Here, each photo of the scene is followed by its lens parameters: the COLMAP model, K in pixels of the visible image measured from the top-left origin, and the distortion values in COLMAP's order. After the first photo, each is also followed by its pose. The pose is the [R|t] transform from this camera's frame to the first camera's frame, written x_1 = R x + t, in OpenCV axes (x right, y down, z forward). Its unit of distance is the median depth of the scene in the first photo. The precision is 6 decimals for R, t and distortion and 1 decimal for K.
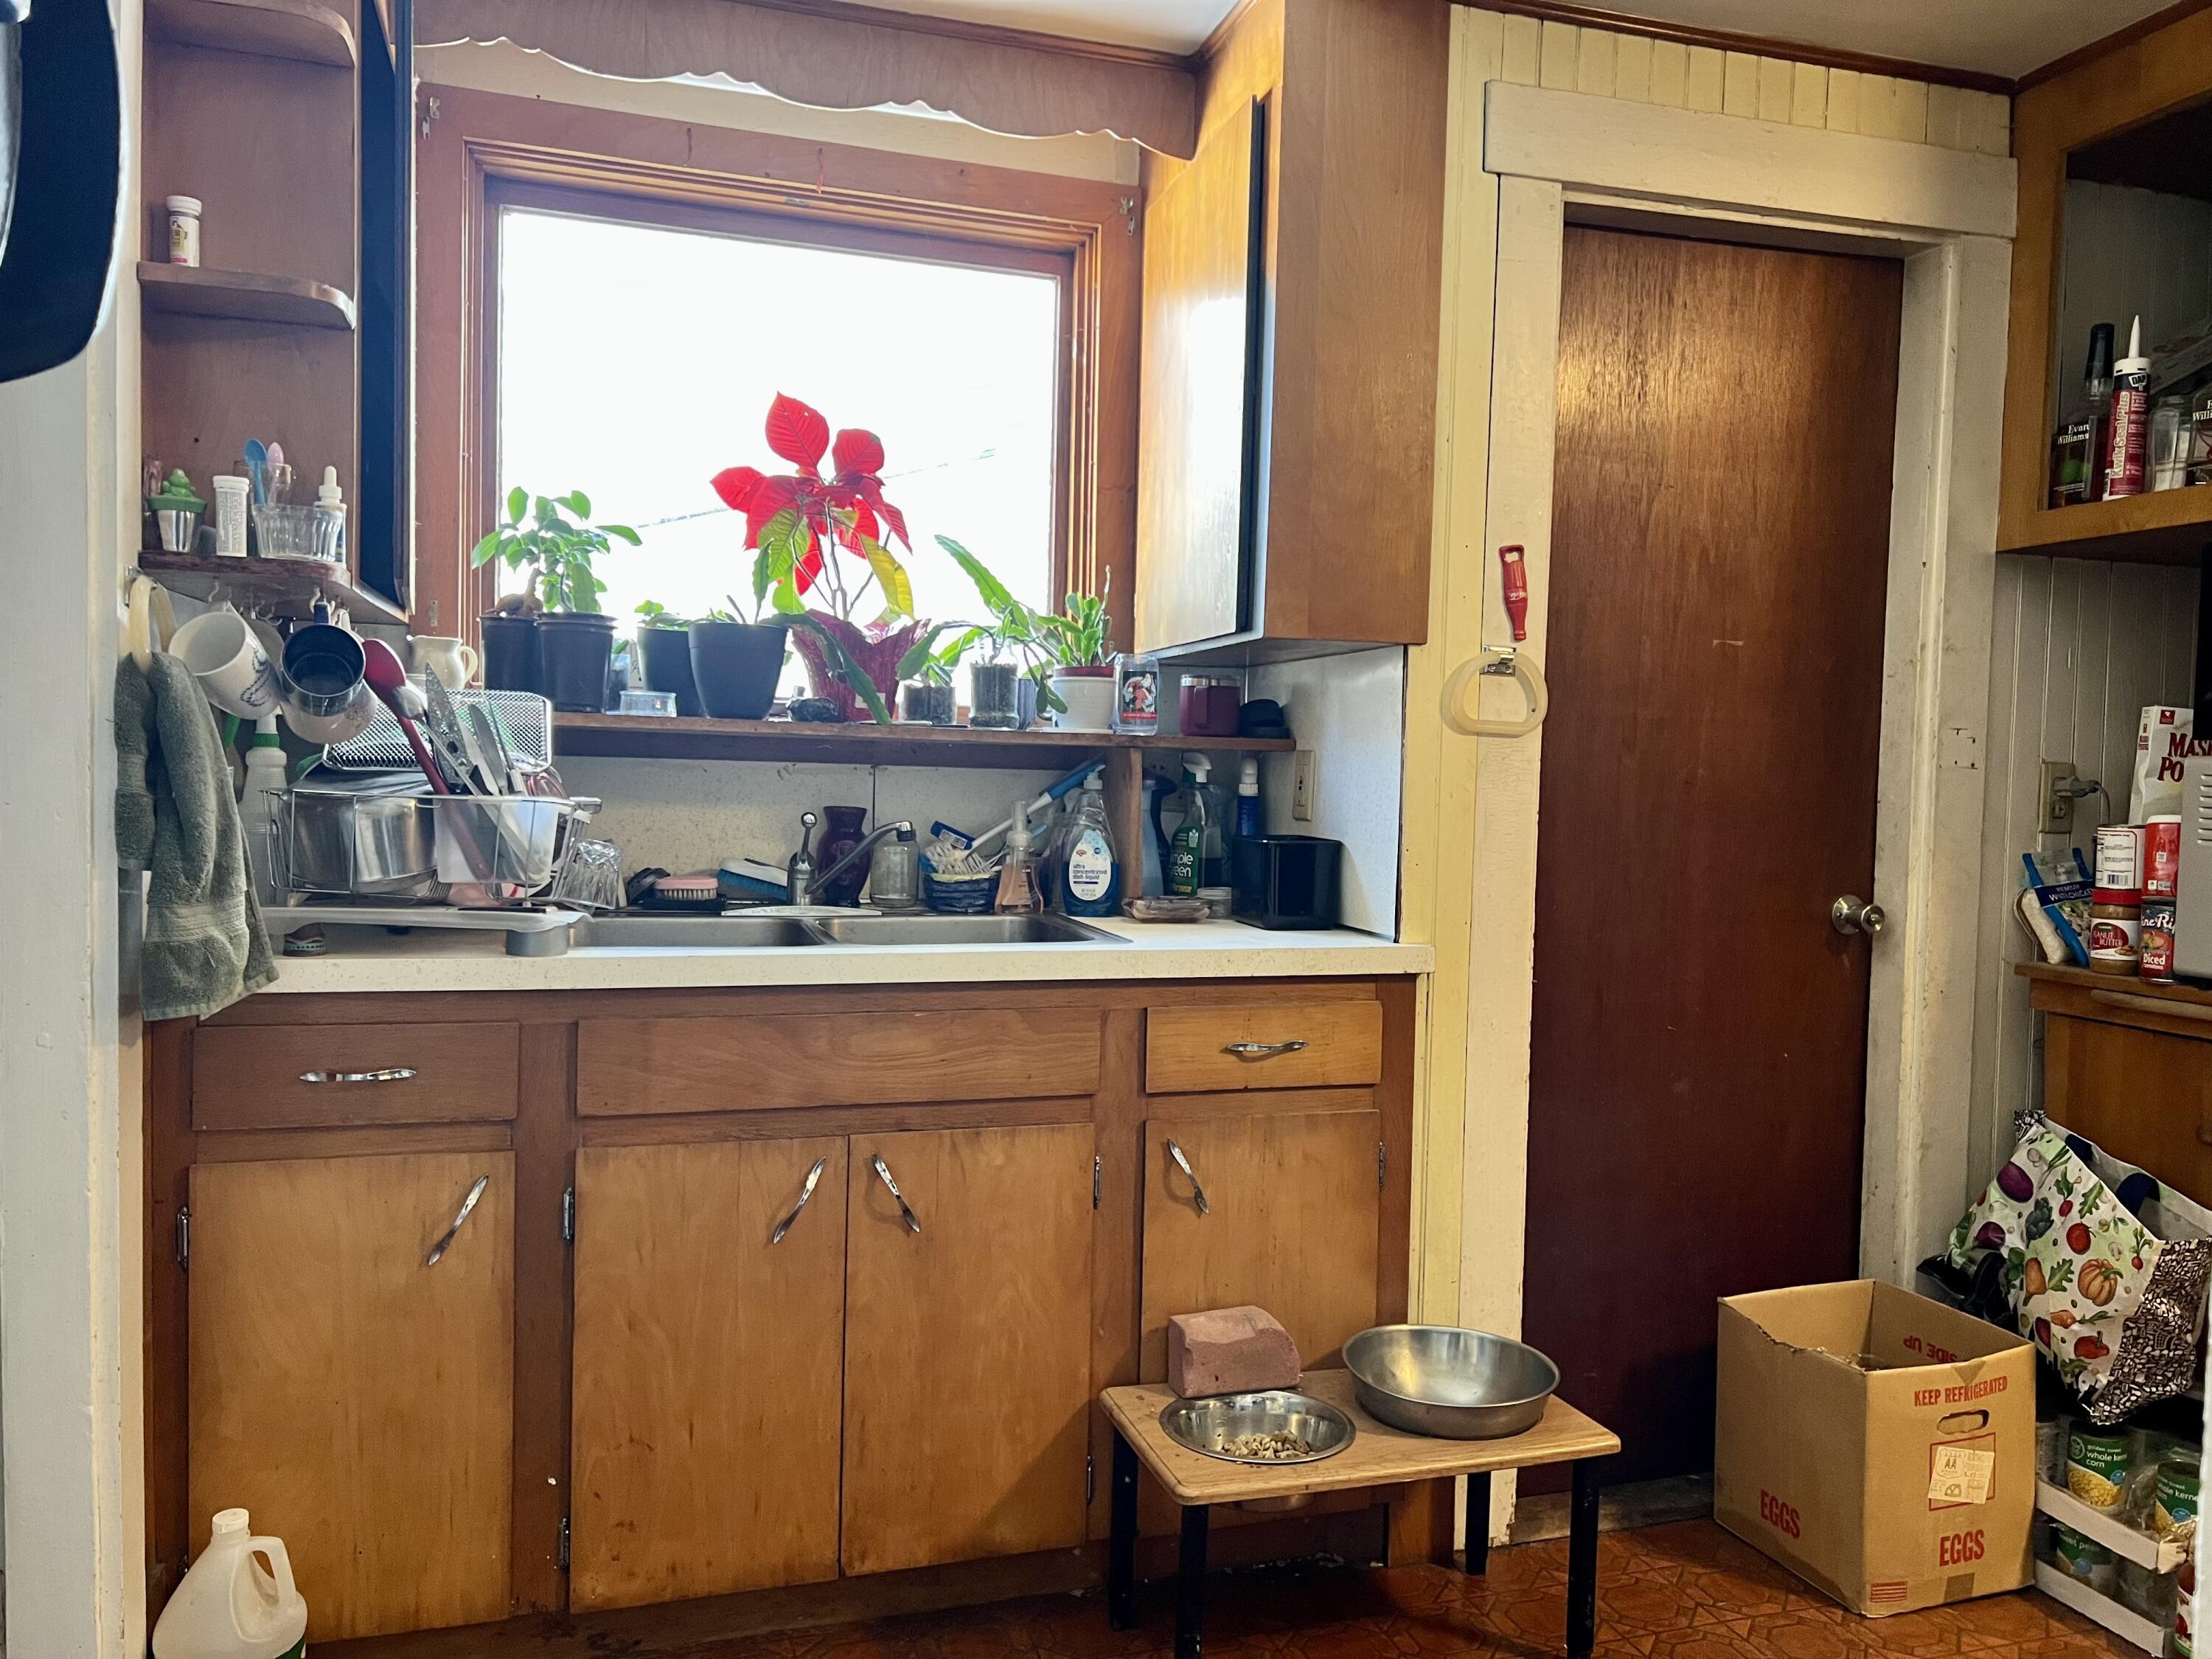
lens RADIAL K [[1722.5, 0, 1106.0], [0, 1722.5, 829.5], [0, 0, 1]] dist [0.011806, 0.001323]
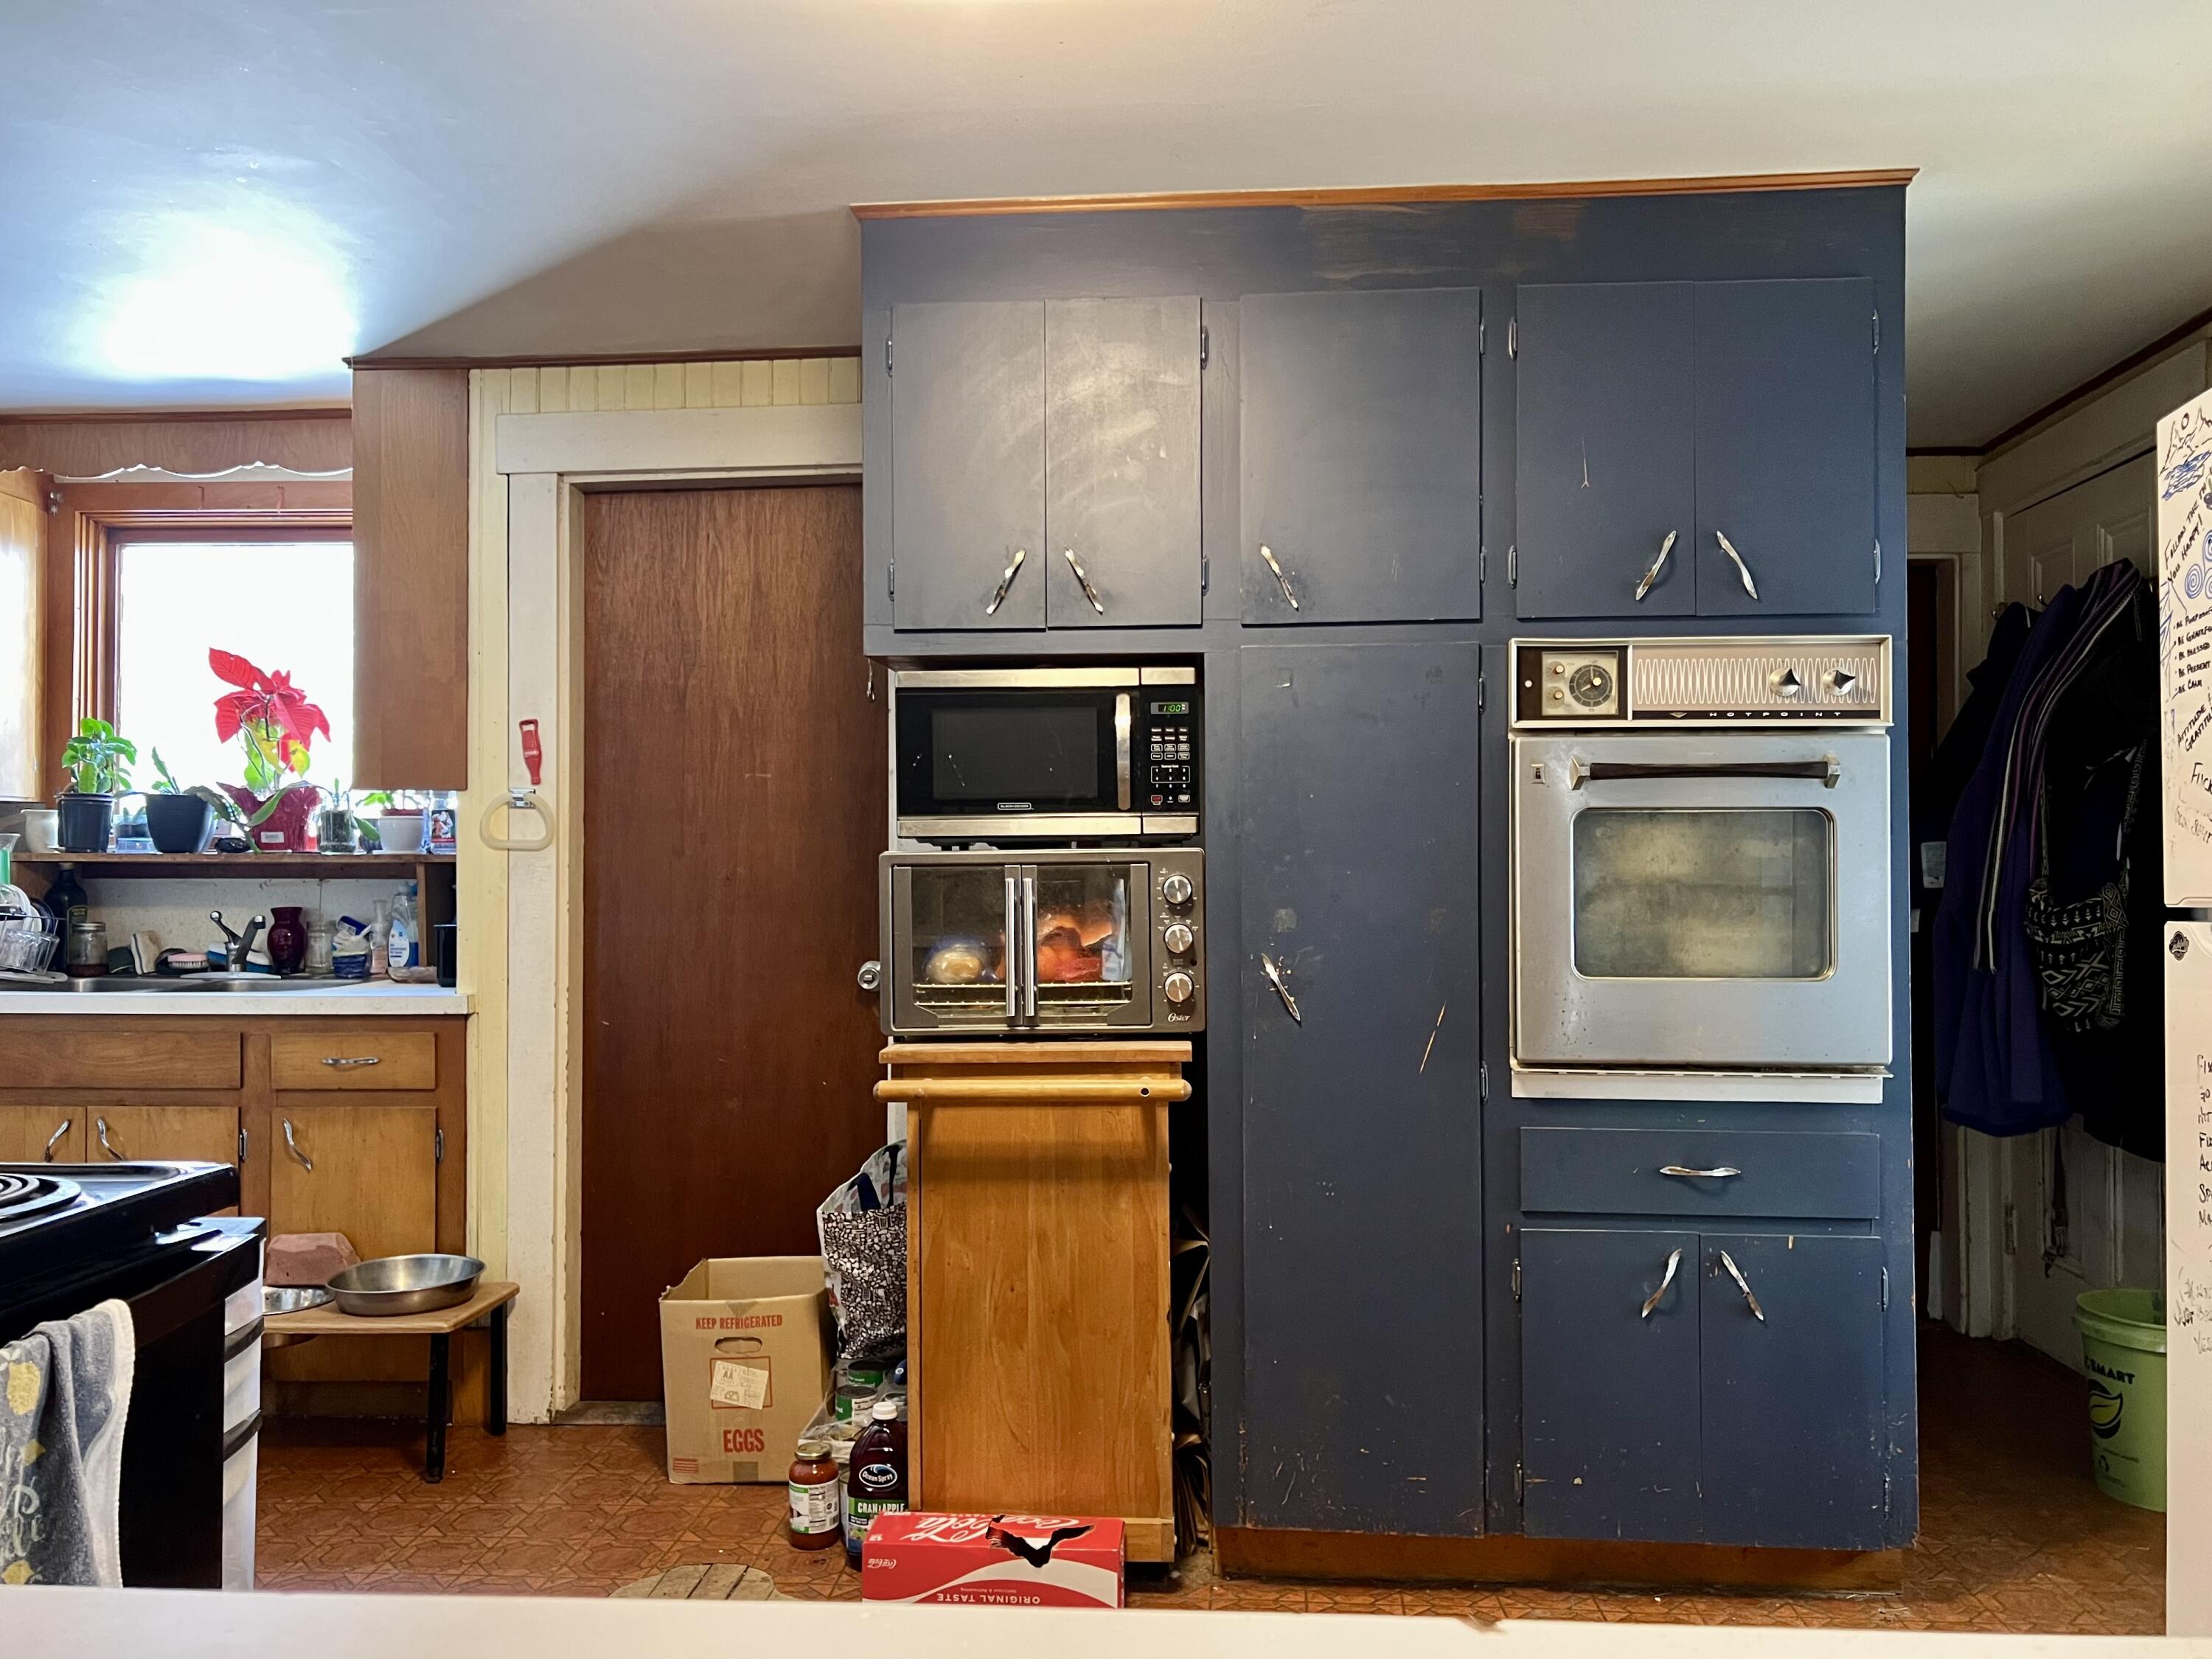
lens RADIAL K [[1694.5, 0, 1143.9], [0, 1694.5, 824.5], [0, 0, 1]] dist [0.124106, -0.229566]
pose [[0.931437, -0.034991, -0.362215, 1.239933], [0.012796, 0.997900, -0.063495, 0.022730], [0.363677, 0.054507, 0.929929, -0.156510]]
